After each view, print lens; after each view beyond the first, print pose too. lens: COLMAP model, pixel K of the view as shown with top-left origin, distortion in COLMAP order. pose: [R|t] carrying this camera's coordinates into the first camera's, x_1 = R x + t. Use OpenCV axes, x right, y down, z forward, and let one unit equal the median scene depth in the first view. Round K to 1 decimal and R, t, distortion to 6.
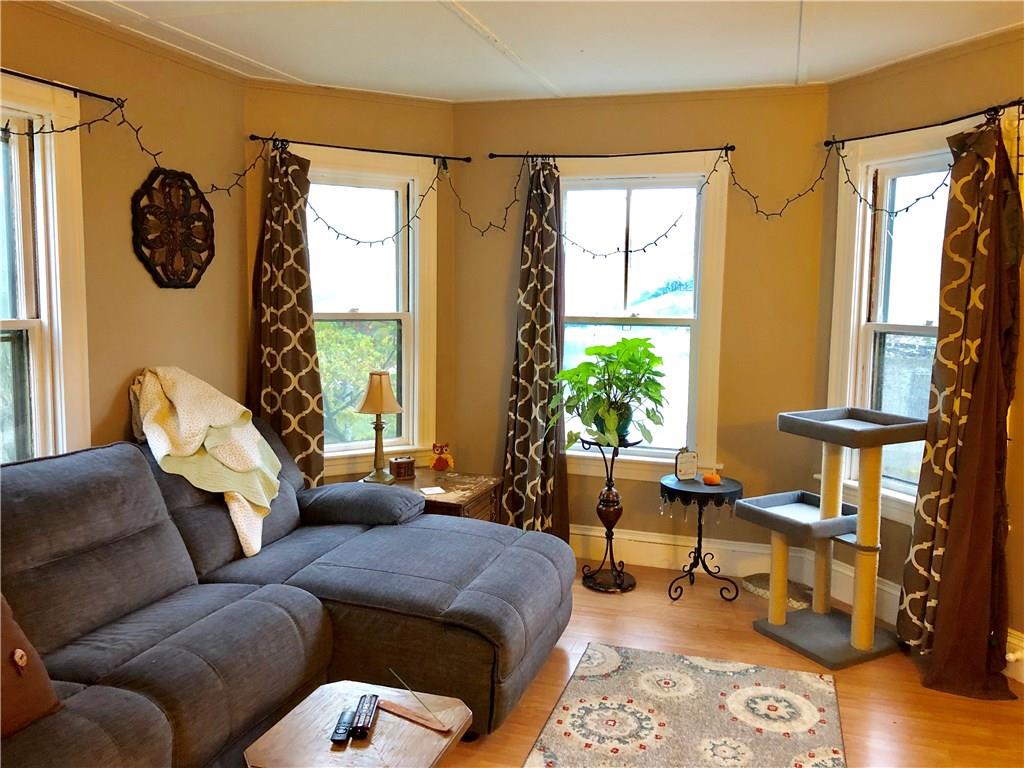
lens RADIAL K [[826.9, 0, 500.2], [0, 826.9, 382.1], [0, 0, 1]] dist [0.080333, -0.005850]
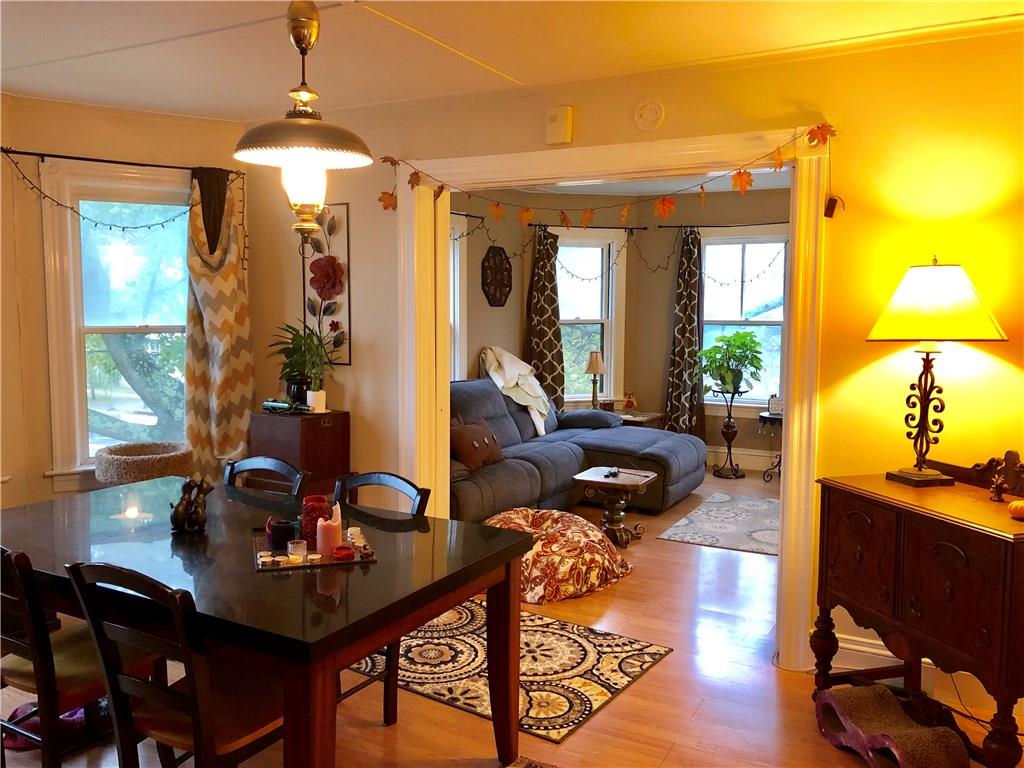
lens RADIAL K [[826.9, 0, 500.2], [0, 826.9, 382.1], [0, 0, 1]] dist [0.080333, -0.005850]
pose [[0.983801, 0.006064, -0.179159, -0.027624], [-0.009892, 0.999741, -0.020480, 0.092543], [0.178989, 0.021921, 0.983607, -0.799579]]
